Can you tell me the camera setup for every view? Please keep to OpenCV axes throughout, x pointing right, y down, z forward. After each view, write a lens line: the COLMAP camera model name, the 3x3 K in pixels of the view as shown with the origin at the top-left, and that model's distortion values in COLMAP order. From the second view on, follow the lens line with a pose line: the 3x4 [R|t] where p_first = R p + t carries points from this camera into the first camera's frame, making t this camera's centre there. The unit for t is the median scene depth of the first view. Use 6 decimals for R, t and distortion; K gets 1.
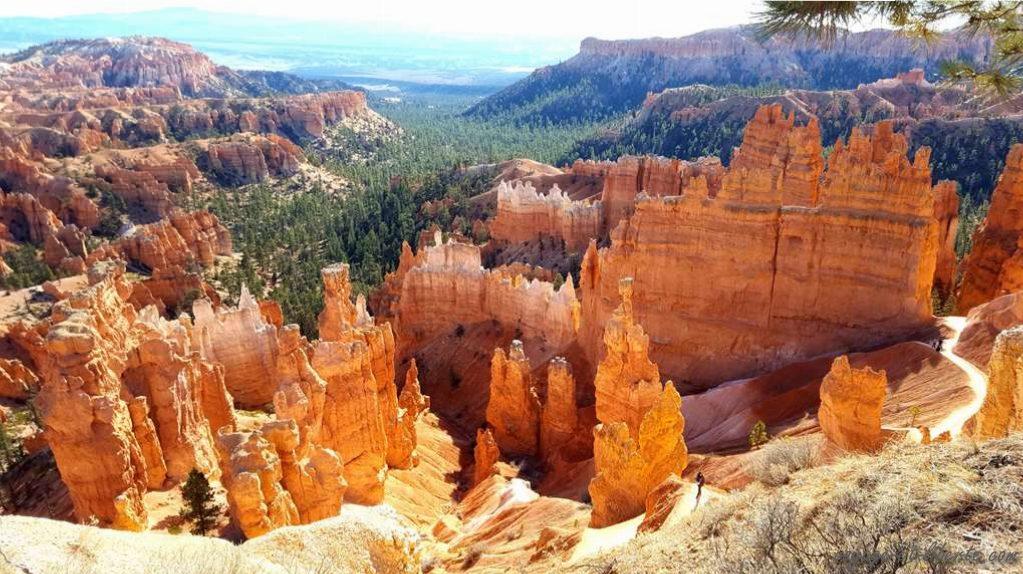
lens RADIAL K [[752.5, 0, 511.6], [0, 752.5, 284.5], [0, 0, 1]] dist [0.098113, -0.125139]
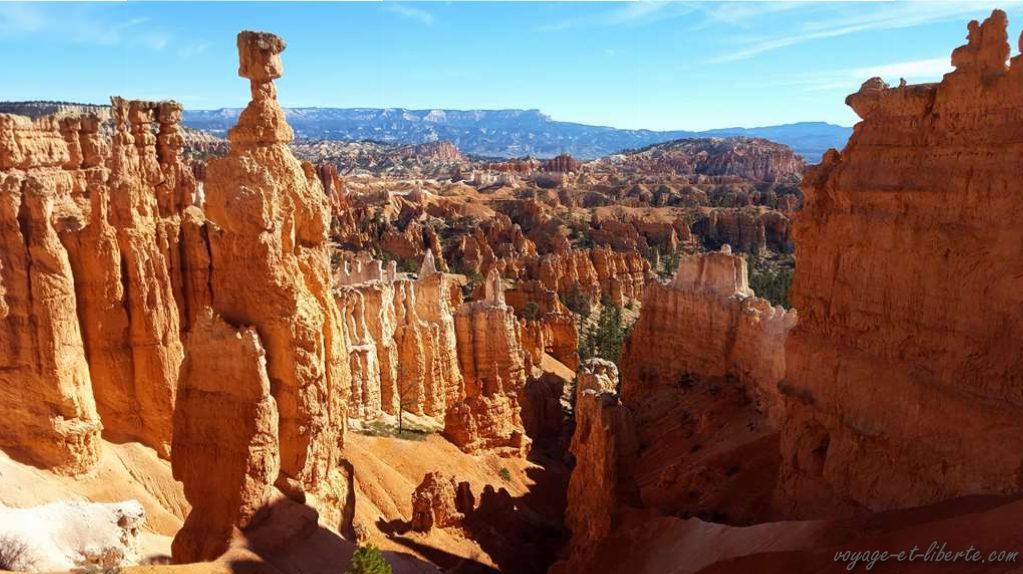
lens RADIAL K [[752.5, 0, 502.6], [0, 752.5, 288.3], [0, 0, 1]] dist [0.098113, -0.125139]
pose [[0.722587, 0.148723, -0.675092, 0.169870], [-0.237468, 0.970557, -0.040360, 0.033270], [0.649212, 0.189476, 0.736629, 0.275888]]
